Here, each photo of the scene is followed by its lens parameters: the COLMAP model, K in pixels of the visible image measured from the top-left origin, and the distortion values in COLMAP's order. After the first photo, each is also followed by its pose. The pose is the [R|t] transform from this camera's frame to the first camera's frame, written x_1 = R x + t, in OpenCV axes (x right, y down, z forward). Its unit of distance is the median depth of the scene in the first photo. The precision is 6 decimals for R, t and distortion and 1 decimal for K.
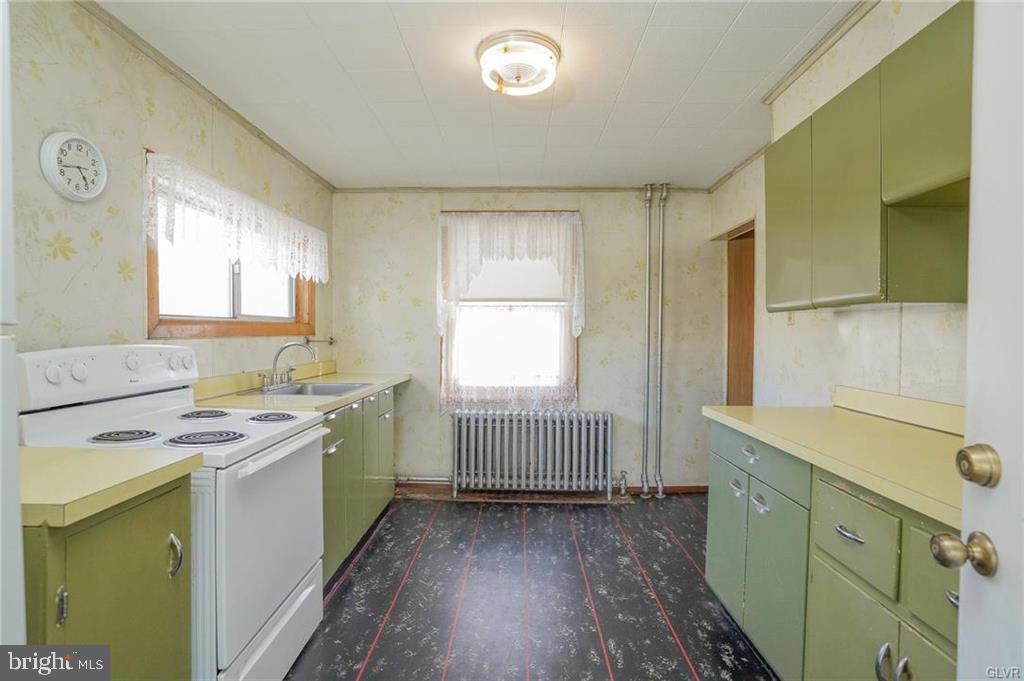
lens RADIAL K [[498.6, 0, 504.4], [0, 498.6, 340.3], [0, 0, 1]] dist [-0.081529, 0.034651]
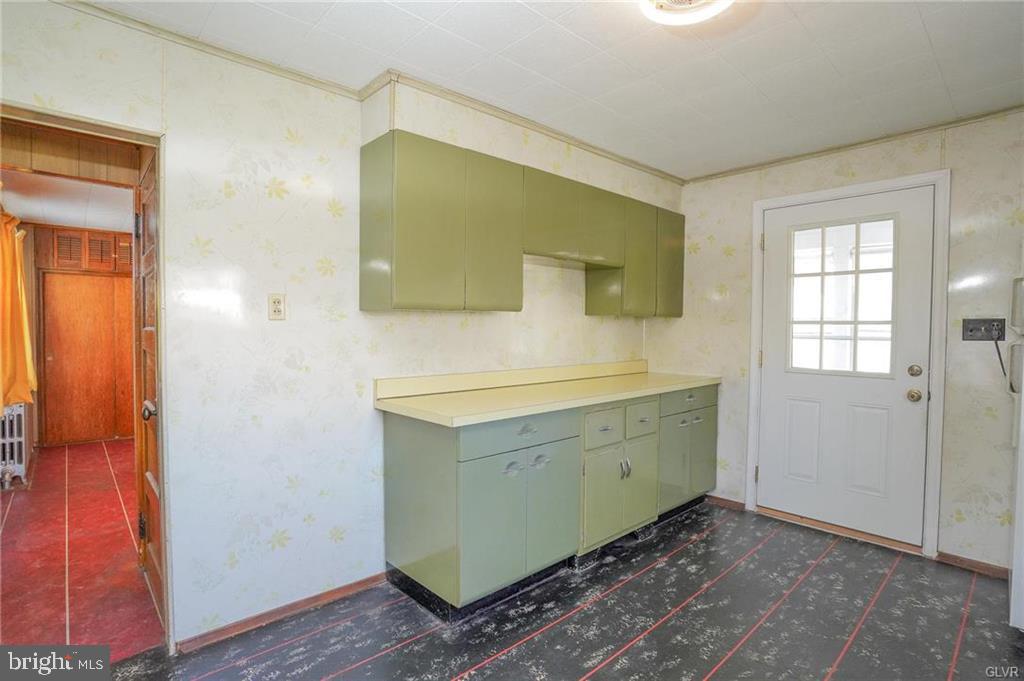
lens RADIAL K [[498.6, 0, 504.4], [0, 498.6, 340.3], [0, 0, 1]] dist [-0.081529, 0.034651]
pose [[-0.693682, -0.025313, 0.719837, -0.201841], [0.004390, 0.999215, 0.039368, -0.026079], [-0.720268, 0.030469, -0.693026, 1.091390]]
